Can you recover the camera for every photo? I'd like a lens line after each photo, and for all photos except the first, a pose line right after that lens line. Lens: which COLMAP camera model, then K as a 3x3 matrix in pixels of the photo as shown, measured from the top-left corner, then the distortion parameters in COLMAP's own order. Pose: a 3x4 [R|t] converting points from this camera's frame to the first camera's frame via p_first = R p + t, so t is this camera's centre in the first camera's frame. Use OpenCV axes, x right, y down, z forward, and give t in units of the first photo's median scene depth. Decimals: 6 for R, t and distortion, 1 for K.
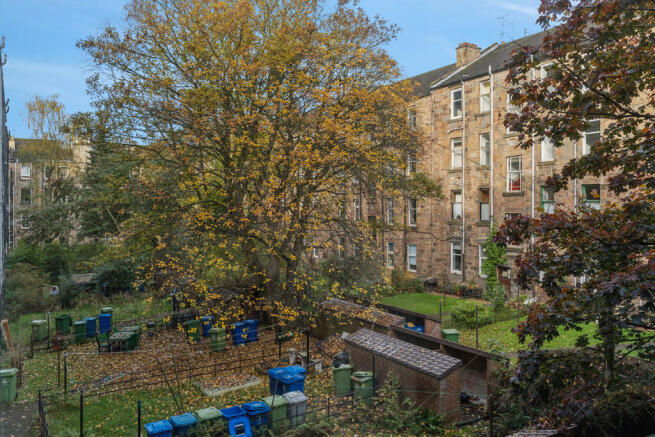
lens RADIAL K [[538.2, 0, 326.4], [0, 538.2, 215.6], [0, 0, 1]] dist [0.020260, 0.008539]
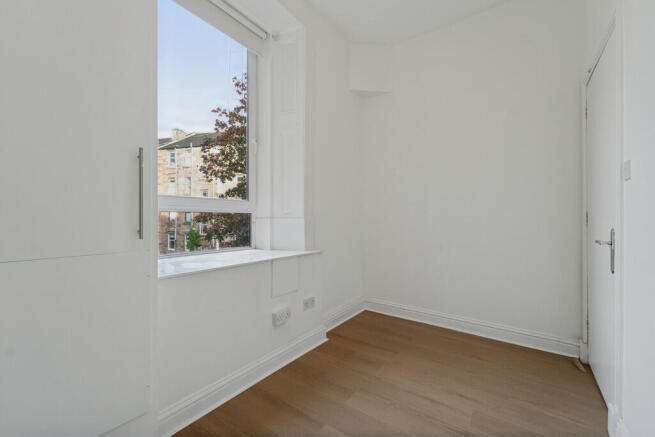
lens RADIAL K [[267.2, 0, 327.8], [0, 267.2, 217.3], [0, 0, 1]] dist [-0.002084, -0.000169]
pose [[0.717772, 0.006961, 0.696244, -0.057623], [0.005330, 0.999866, -0.015492, 0.043994], [-0.696258, 0.014831, 0.717638, -0.158891]]
